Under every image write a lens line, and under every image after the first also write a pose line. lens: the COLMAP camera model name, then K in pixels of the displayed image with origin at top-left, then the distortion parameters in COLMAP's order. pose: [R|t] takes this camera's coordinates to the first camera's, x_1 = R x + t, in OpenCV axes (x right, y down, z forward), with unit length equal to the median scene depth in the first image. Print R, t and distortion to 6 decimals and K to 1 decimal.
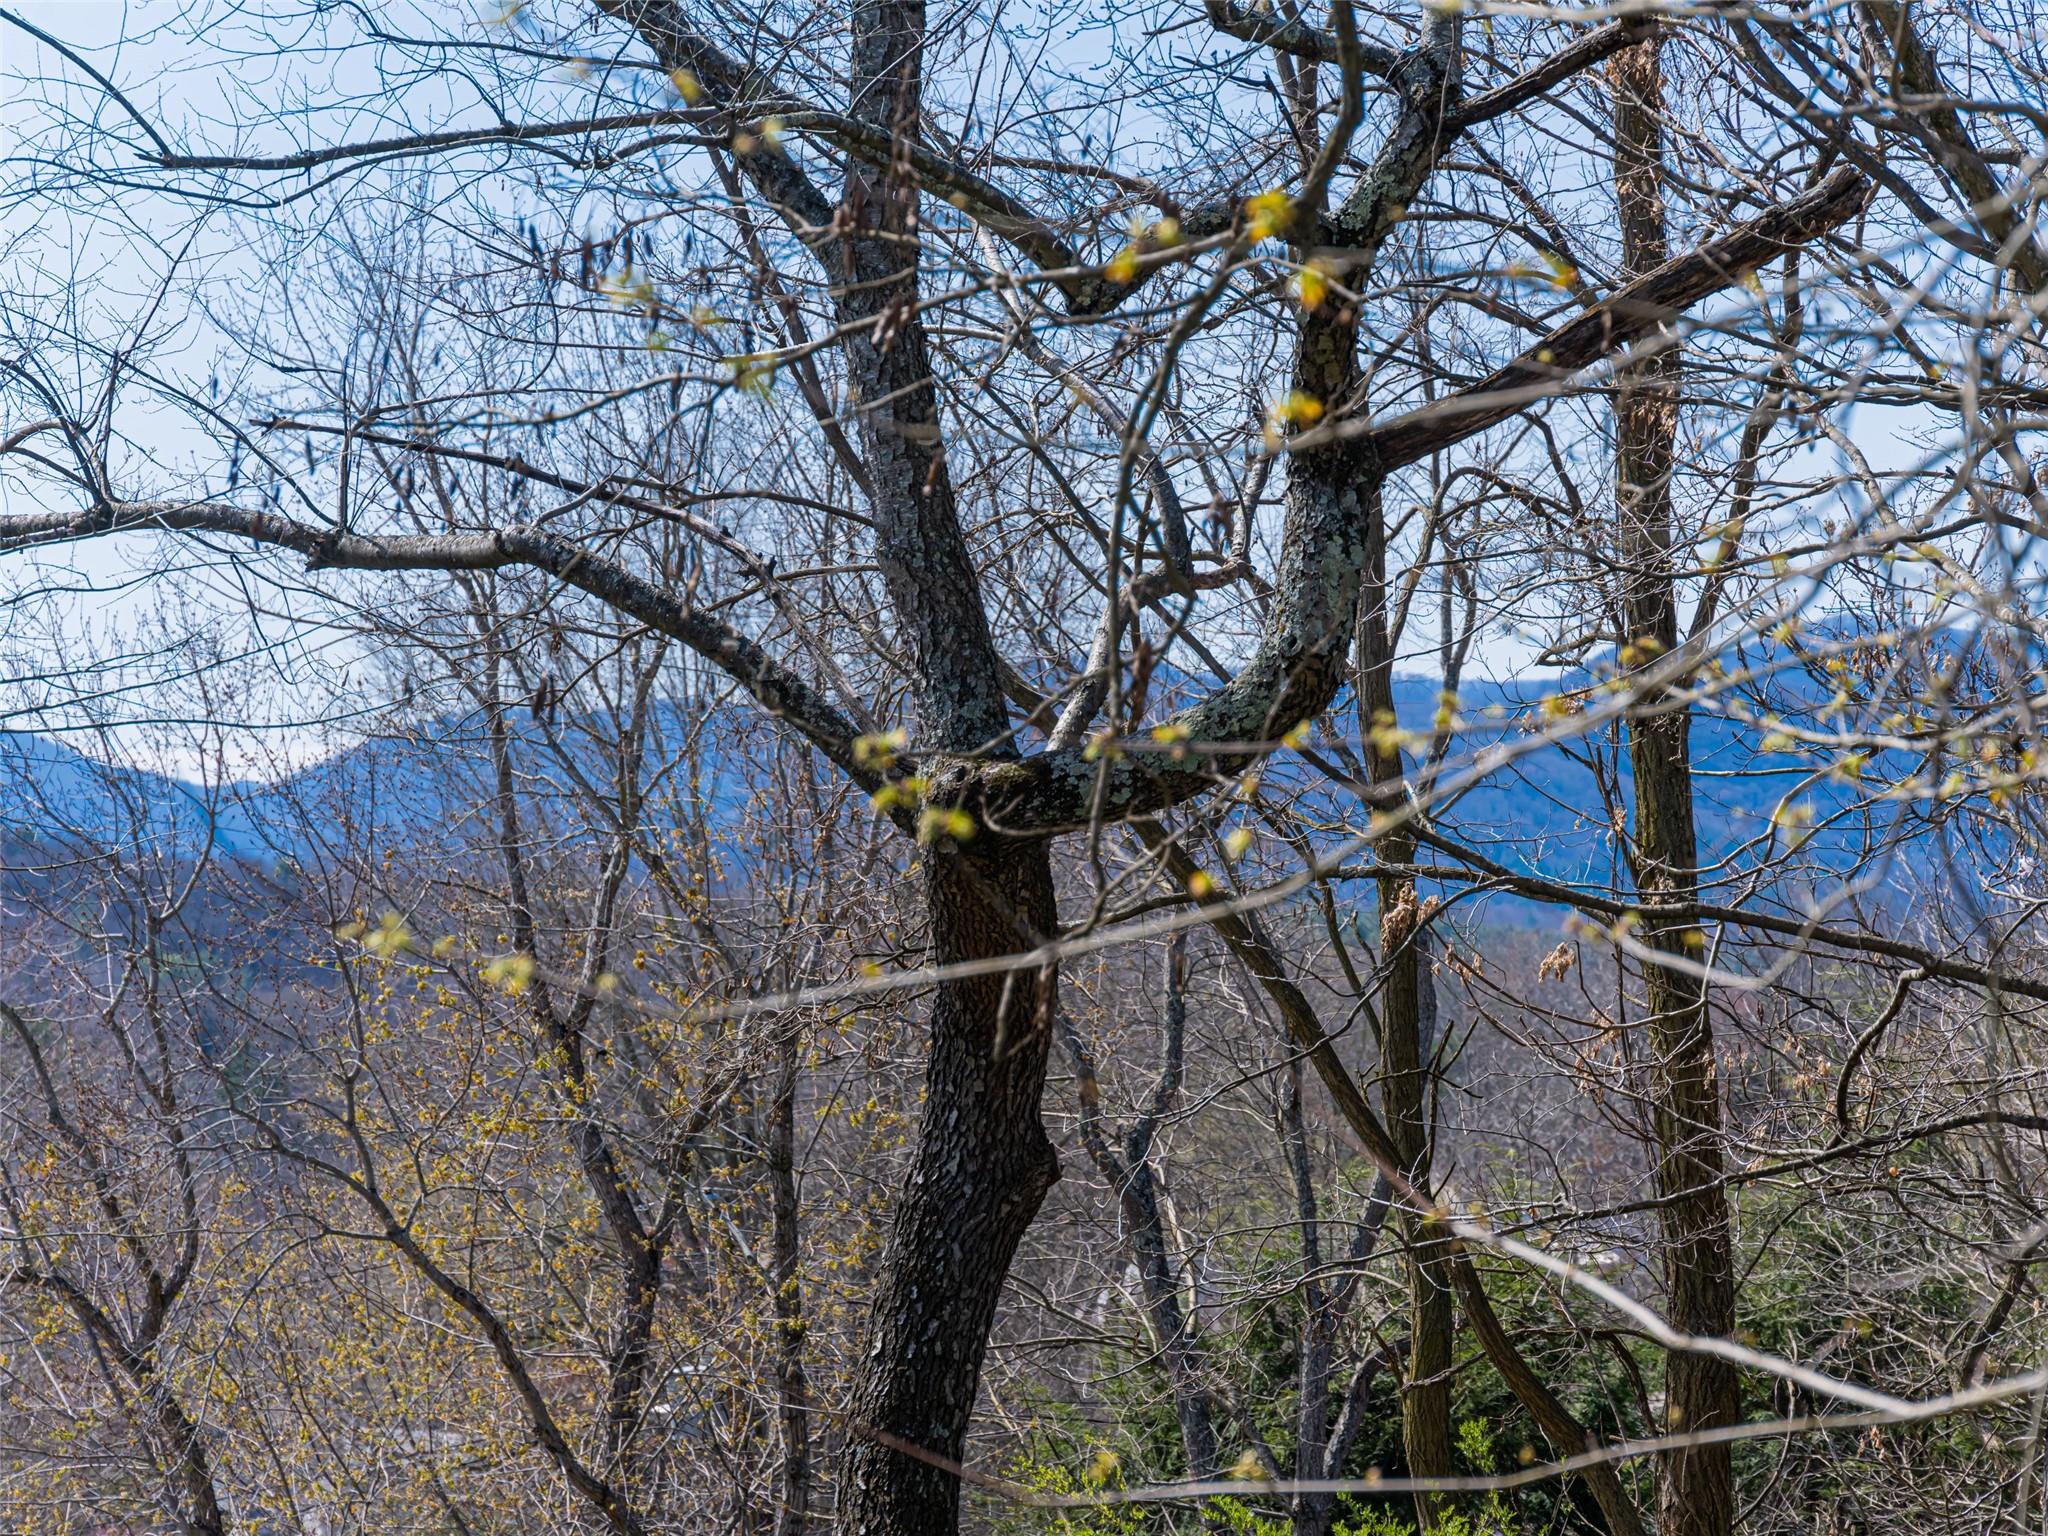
lens RADIAL K [[8654.1, 0, 1024.0], [0, 8654.1, 768.0], [0, 0, 1]] dist [-0.002870, 0.000000]
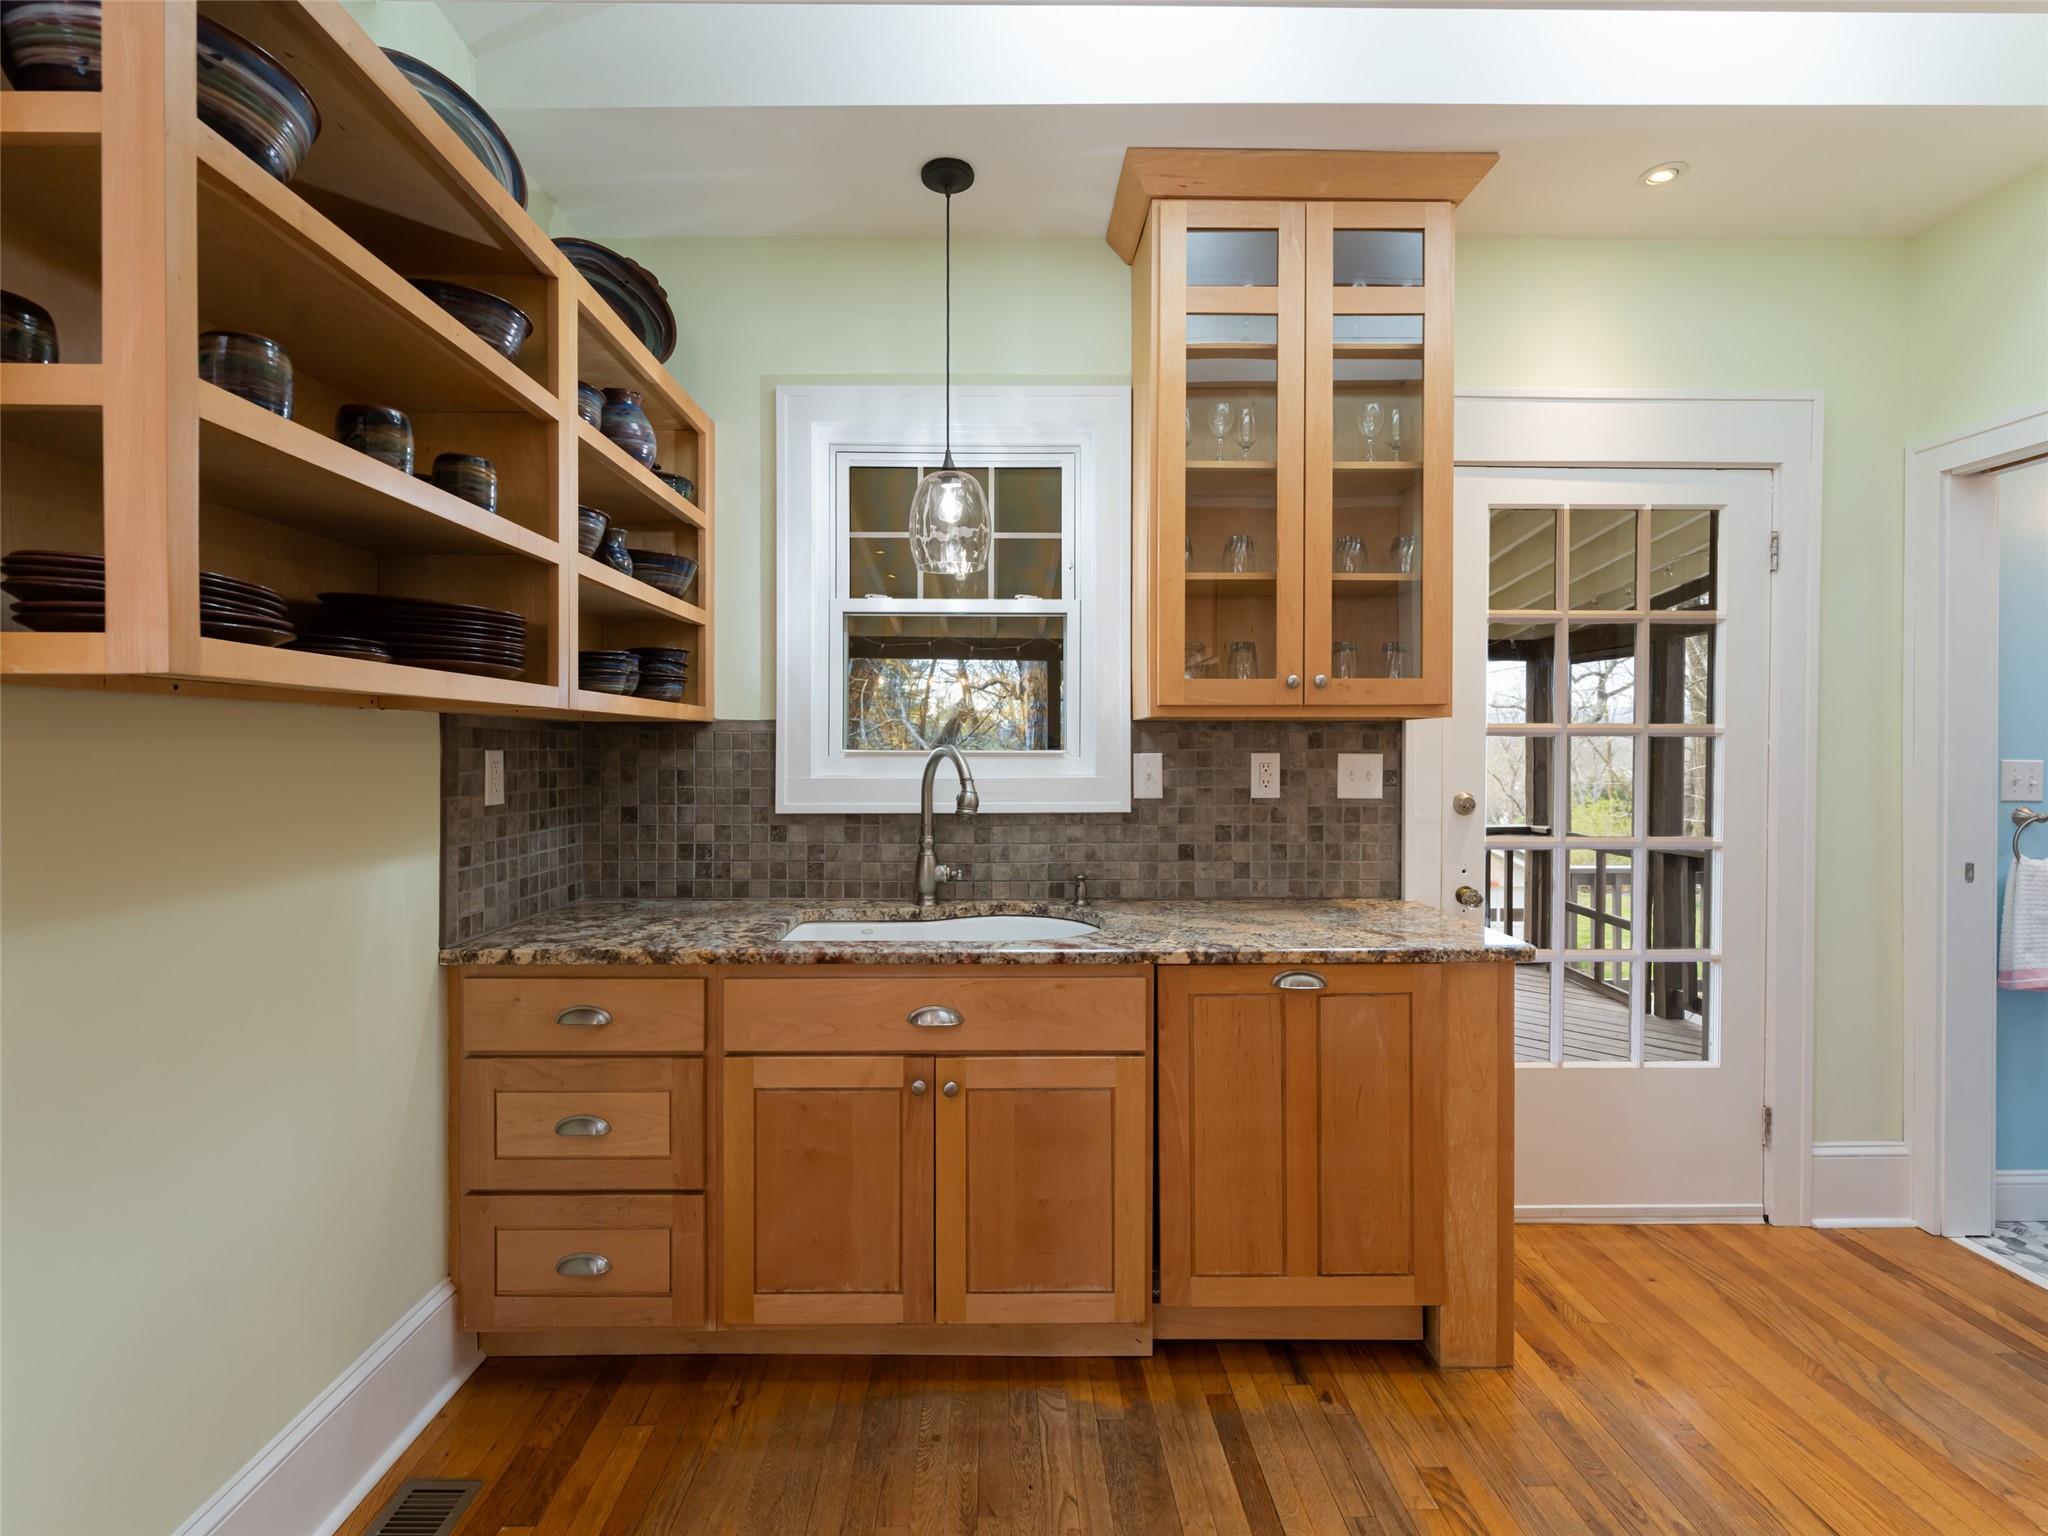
lens RADIAL K [[822.5, 0, 1018.6], [0, 822.5, 764.3], [0, 0, 1]] dist [0.000060, 0.000003]
pose [[0.835828, 0.007931, -0.548934, -0.007550], [0.019382, 0.998846, 0.043943, -0.012062], [0.548650, -0.047368, 0.834710, -0.242554]]
